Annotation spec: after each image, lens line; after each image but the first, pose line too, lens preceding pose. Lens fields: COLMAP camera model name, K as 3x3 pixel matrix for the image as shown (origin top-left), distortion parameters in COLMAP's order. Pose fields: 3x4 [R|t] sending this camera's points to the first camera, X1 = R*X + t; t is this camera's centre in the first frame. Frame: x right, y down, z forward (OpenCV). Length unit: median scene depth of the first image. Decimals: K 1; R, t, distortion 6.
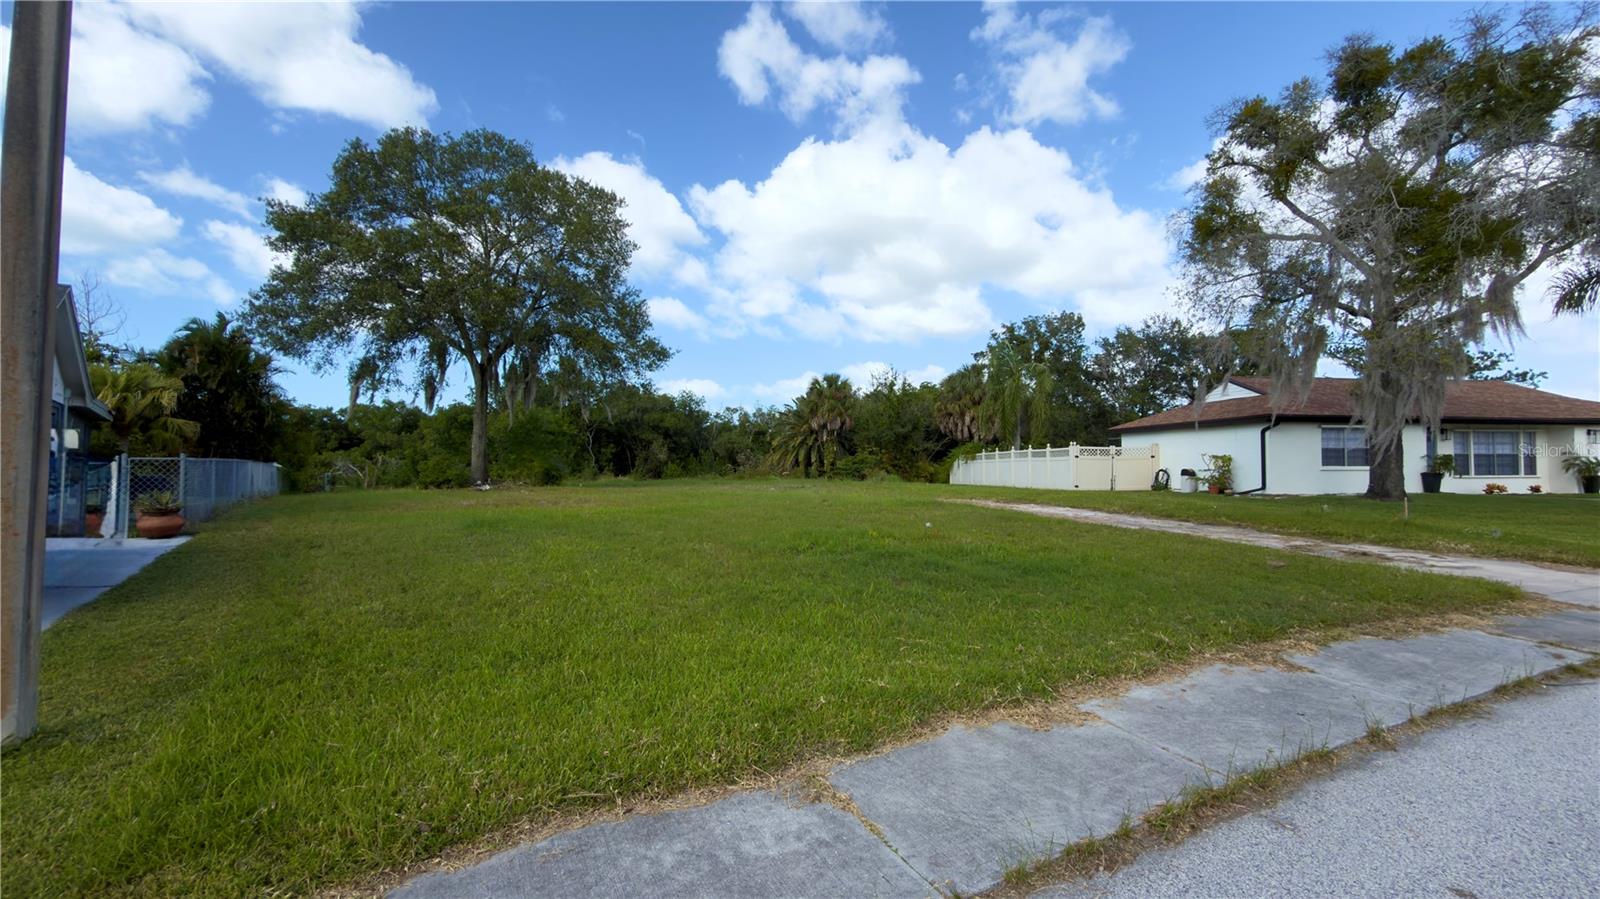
lens RADIAL K [[622.5, 0, 800.0], [0, 622.5, 449.5], [0, 0, 1]] dist [0.000245, -0.000181]
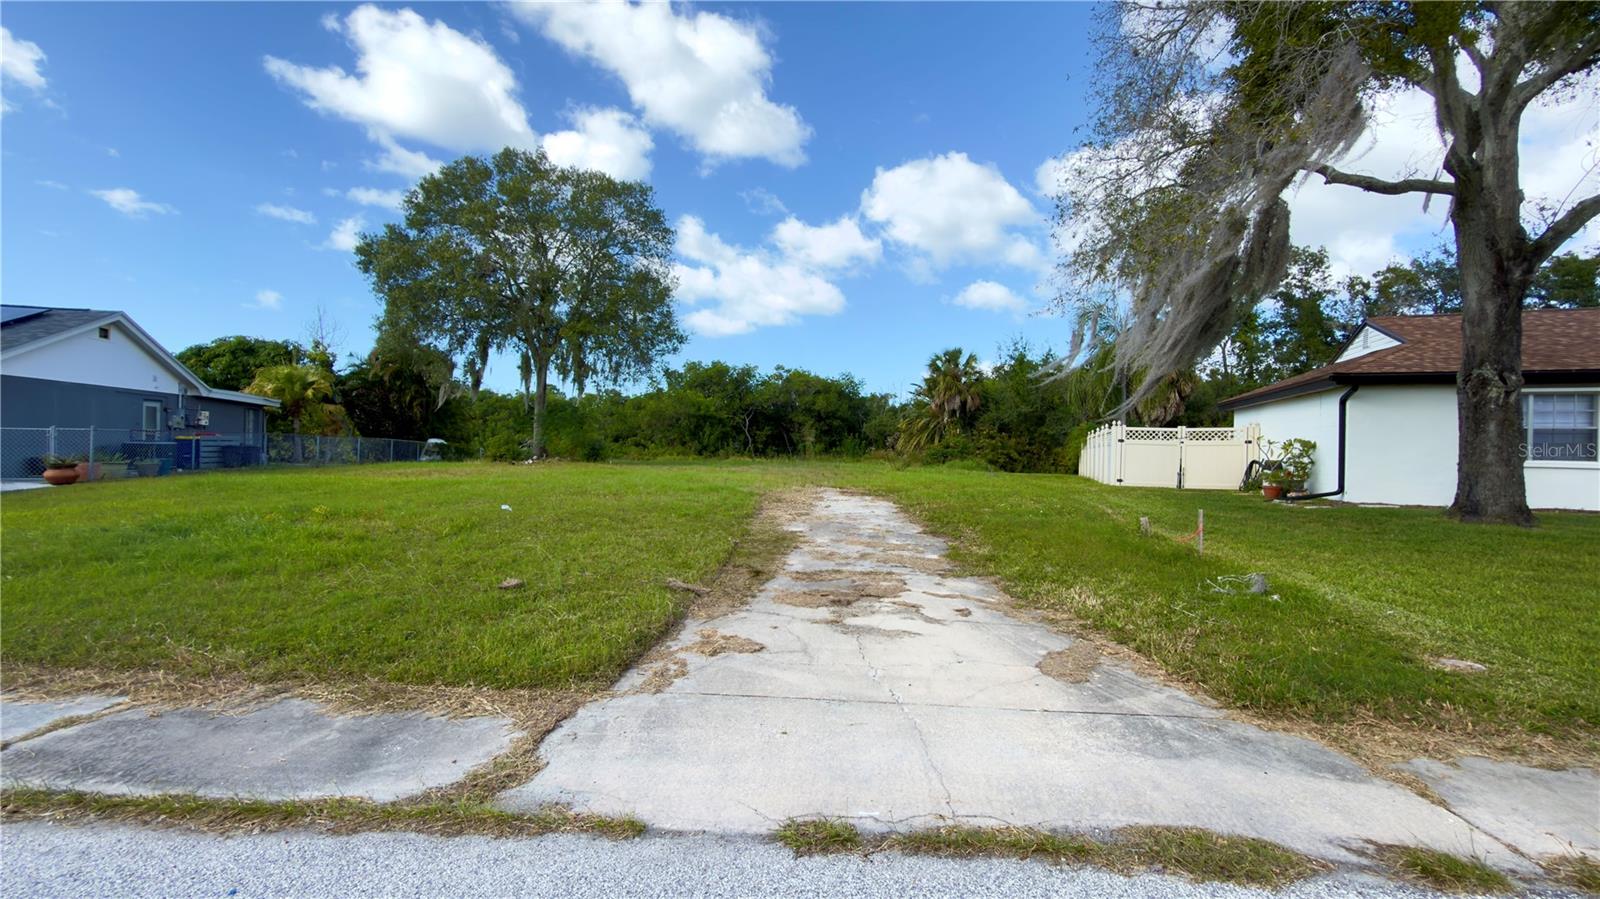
lens RADIAL K [[622.5, 0, 800.0], [0, 622.5, 449.5], [0, 0, 1]] dist [0.000245, -0.000181]
pose [[0.908739, 0.015268, -0.417086, 0.380184], [-0.004931, 0.999654, 0.025849, 0.004613], [0.417336, -0.021433, 0.908499, 0.148818]]
